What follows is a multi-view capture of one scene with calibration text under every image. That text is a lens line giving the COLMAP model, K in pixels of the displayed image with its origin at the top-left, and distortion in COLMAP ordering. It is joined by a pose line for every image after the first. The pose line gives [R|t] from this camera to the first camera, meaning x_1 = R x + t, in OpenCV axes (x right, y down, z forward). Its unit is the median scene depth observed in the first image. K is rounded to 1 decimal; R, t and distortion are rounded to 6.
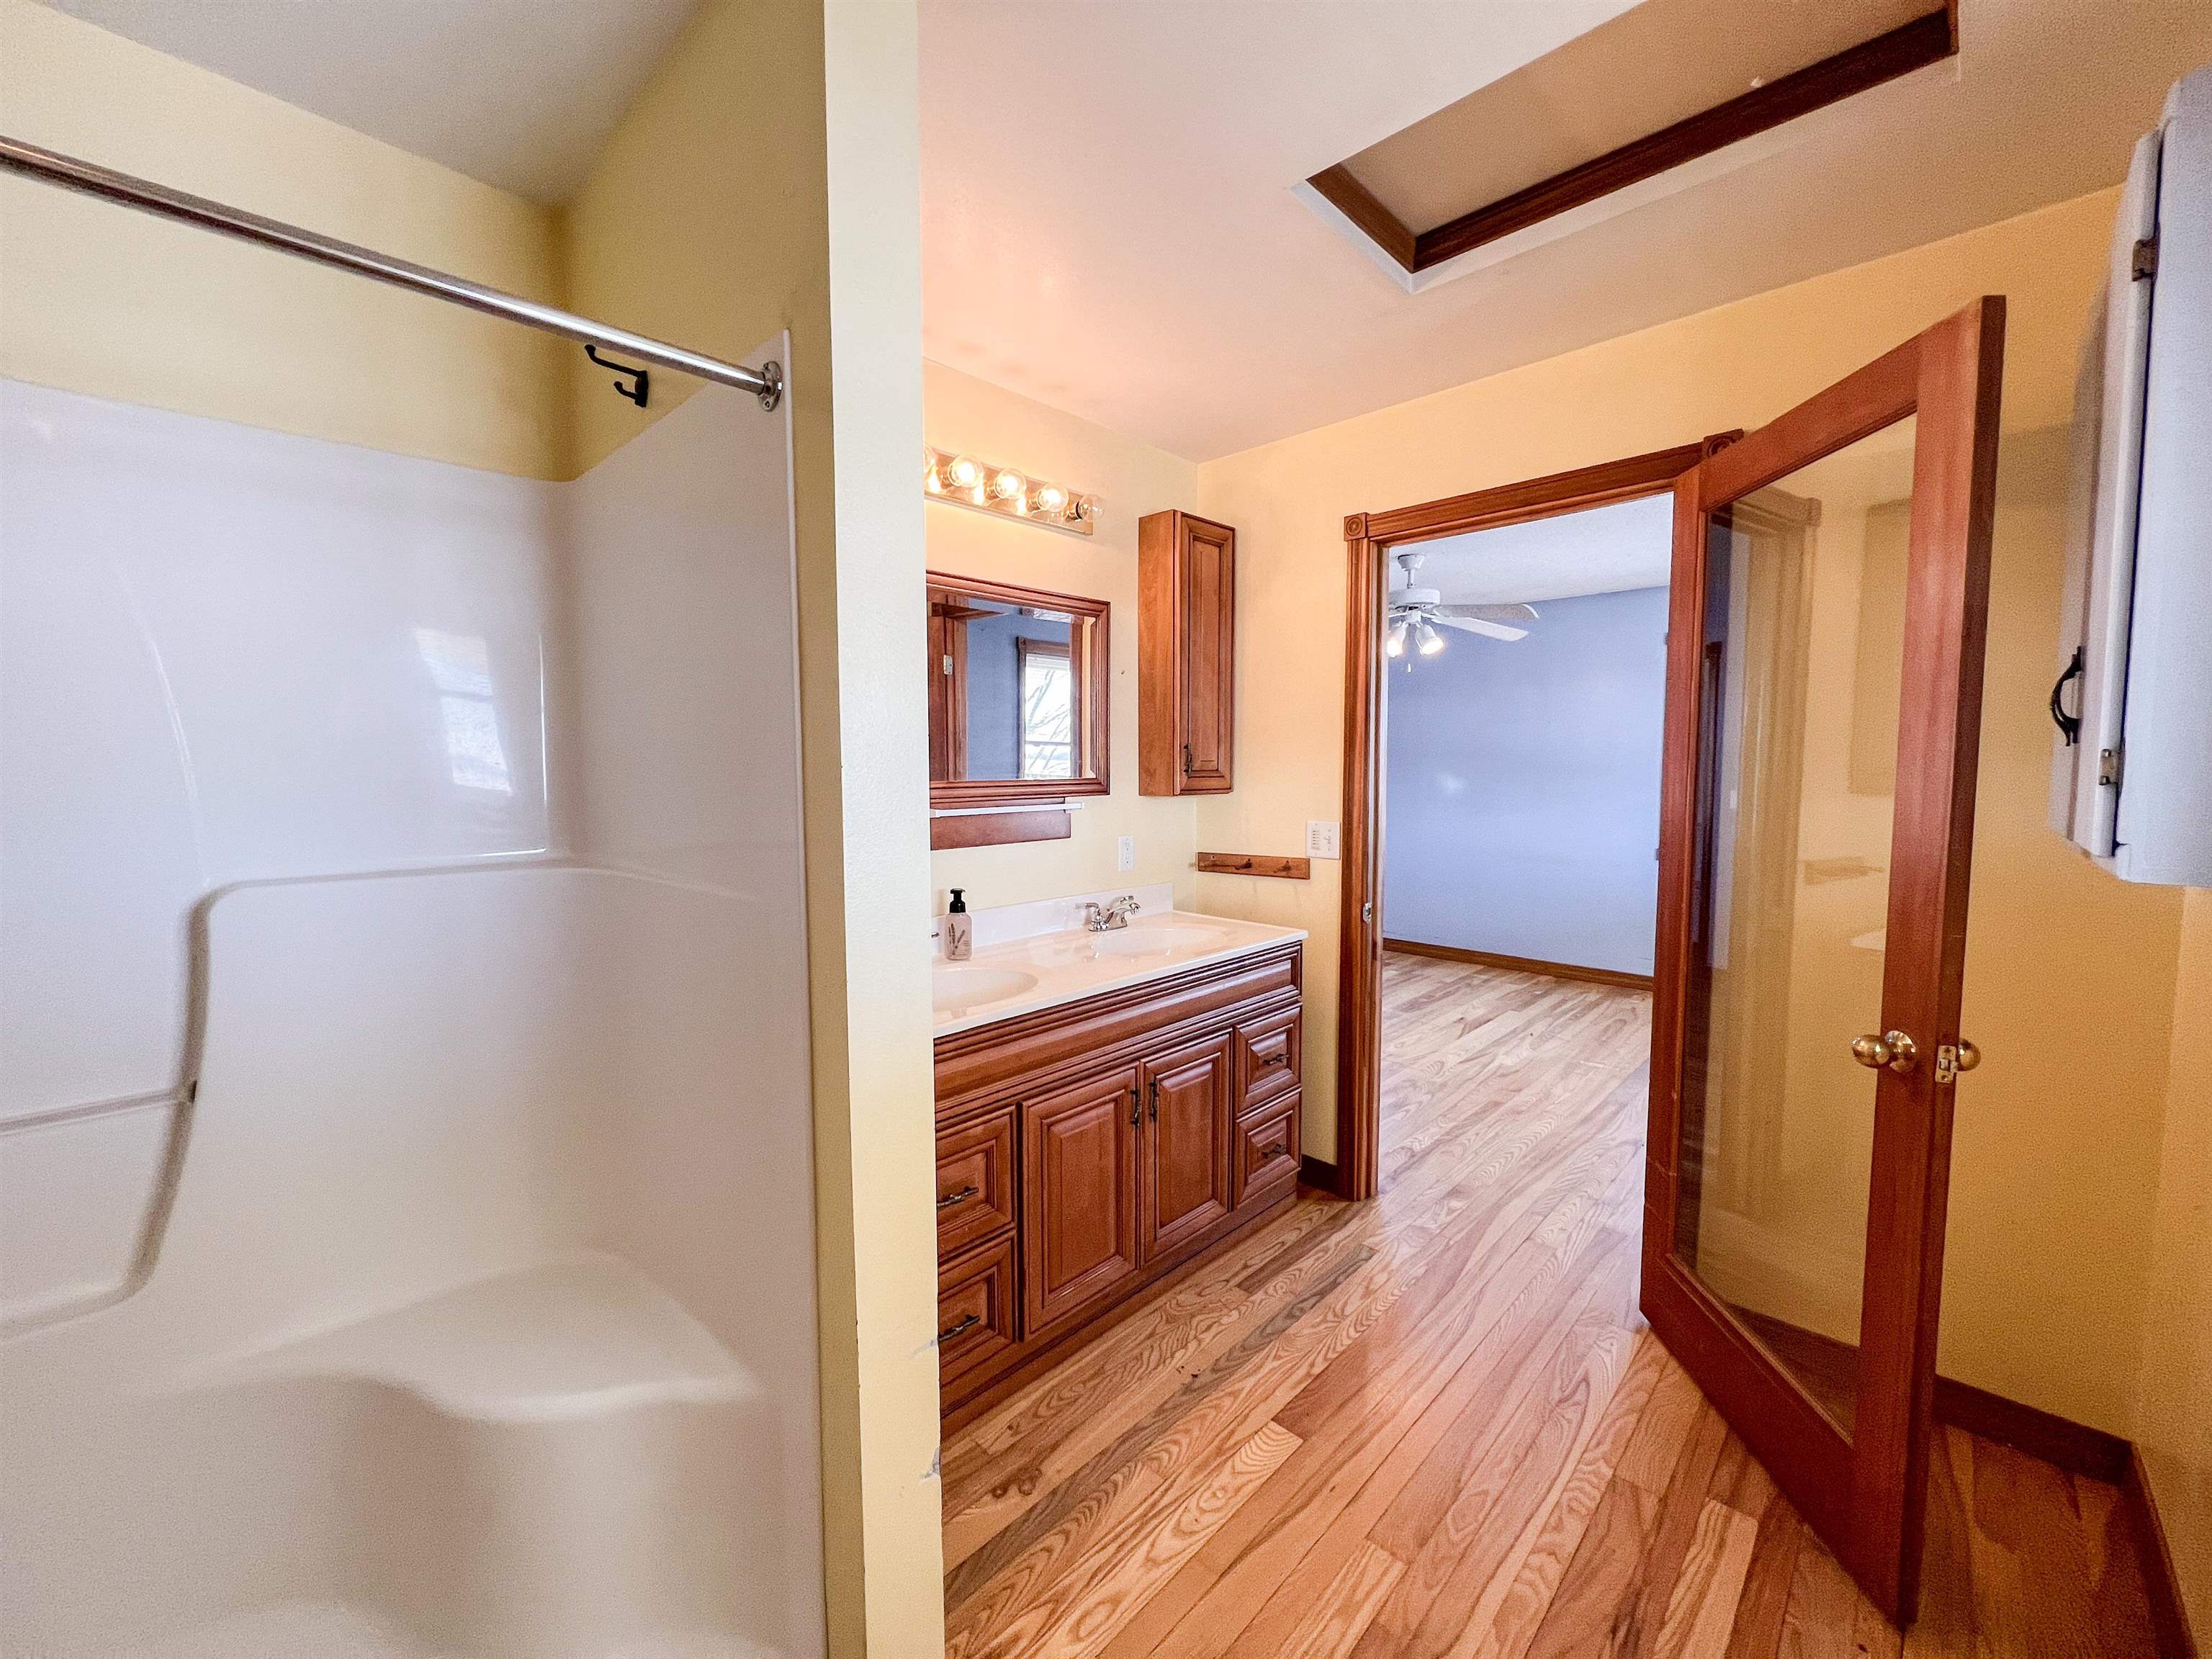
lens RADIAL K [[882.9, 0, 1100.2], [0, 882.9, 824.8], [0, 0, 1]] dist [-0.001582, -0.000107]
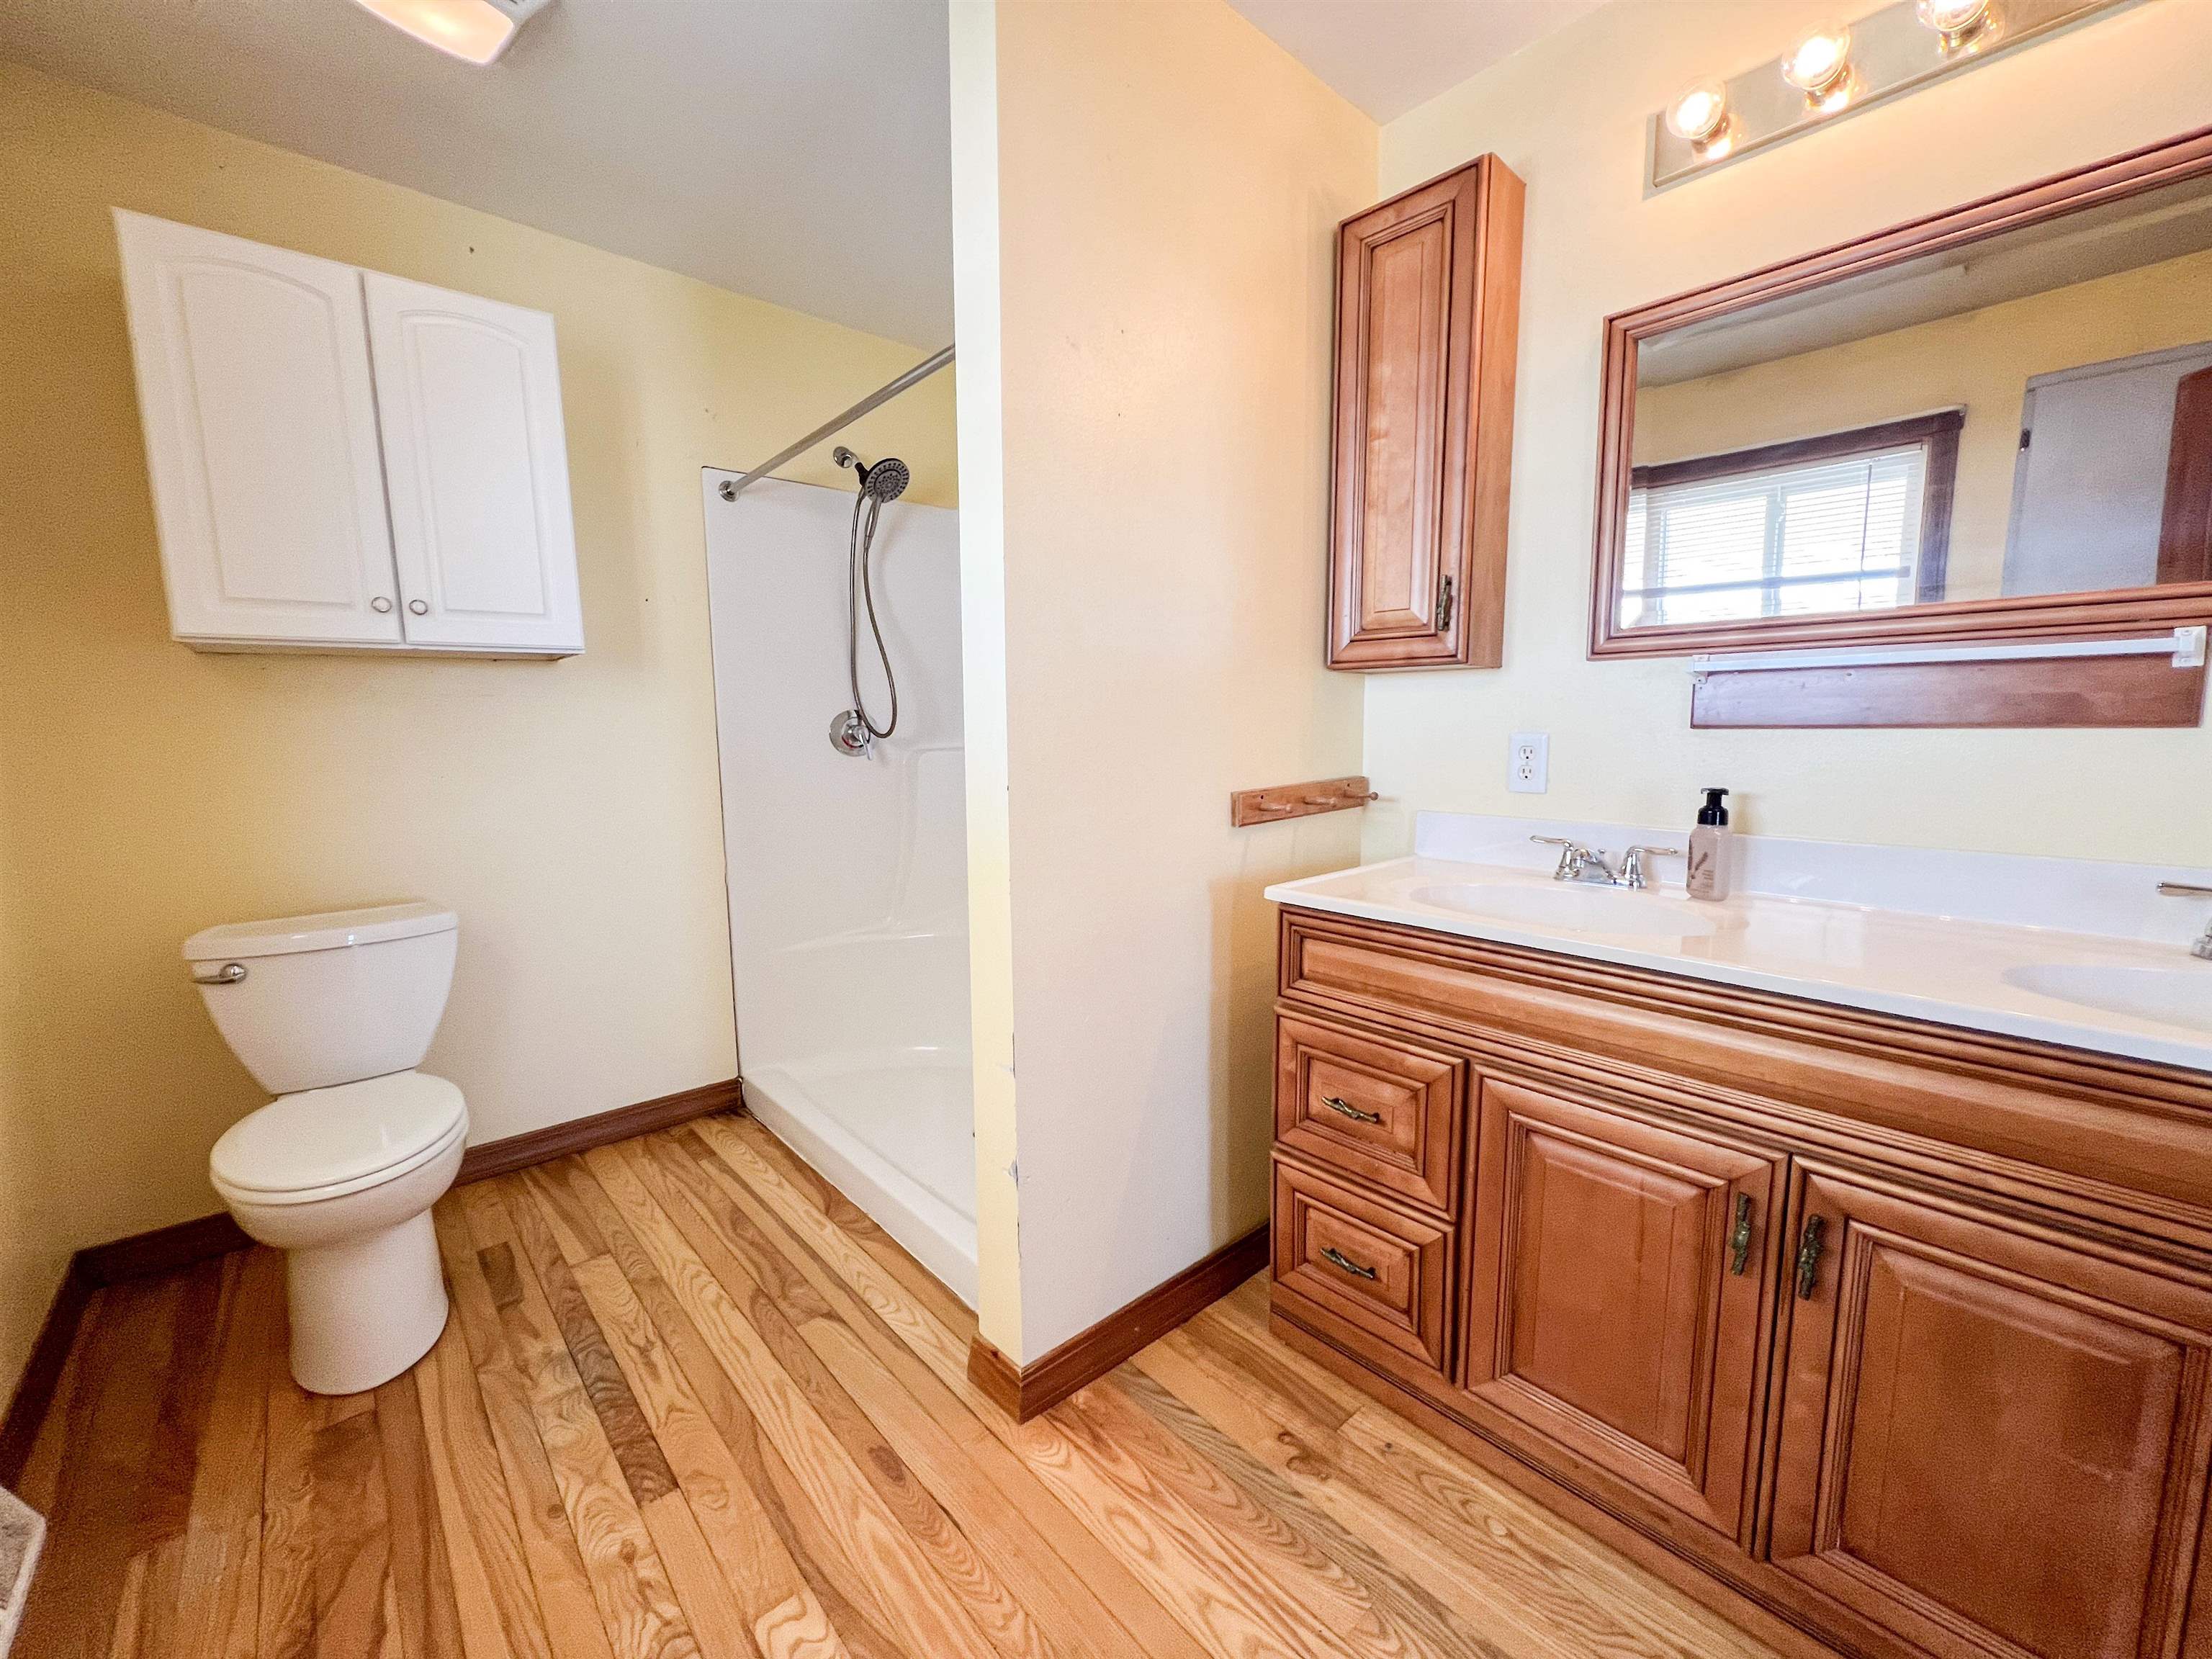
lens RADIAL K [[882.9, 0, 1099.4], [0, 882.9, 829.6], [0, 0, 1]] dist [-0.001582, -0.000107]
pose [[-0.070279, 0.125519, -0.989599, 0.634480], [-0.066720, 0.989239, 0.130211, 0.064333], [0.995294, 0.075177, -0.061148, 0.774995]]
